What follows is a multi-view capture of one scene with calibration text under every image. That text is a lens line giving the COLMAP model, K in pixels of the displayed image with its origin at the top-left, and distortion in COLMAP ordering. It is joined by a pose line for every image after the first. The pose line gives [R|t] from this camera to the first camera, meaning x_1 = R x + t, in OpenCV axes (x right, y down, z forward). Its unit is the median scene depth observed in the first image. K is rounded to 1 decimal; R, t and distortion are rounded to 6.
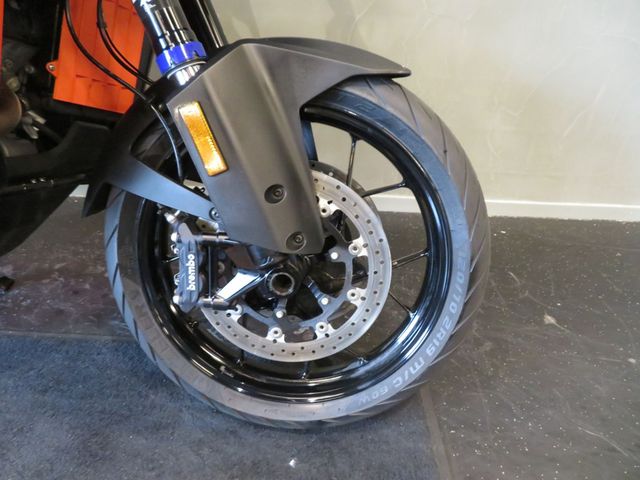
lens RADIAL K [[454.1, 0, 320.7], [0, 454.1, 239.0], [0, 0, 1]] dist [-0.004243, -0.005935]
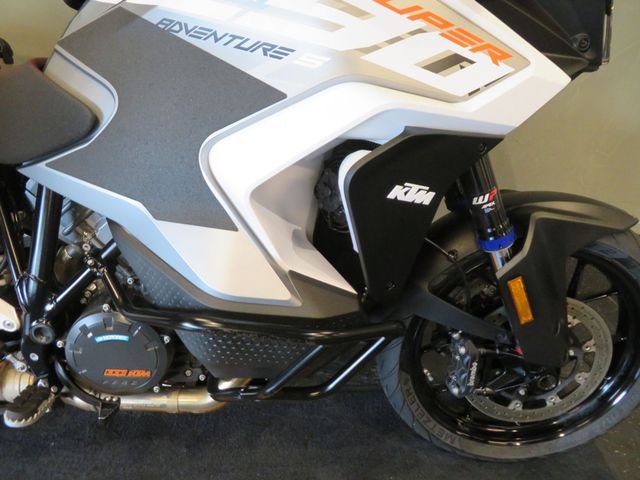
lens RADIAL K [[454.1, 0, 319.5], [0, 454.1, 240.9], [0, 0, 1]] dist [-0.004243, -0.005935]
pose [[0.997004, -0.049429, 0.059504, -0.746337], [0.041126, 0.990200, 0.133468, -0.481257], [-0.065518, -0.130621, 0.989265, -0.229052]]
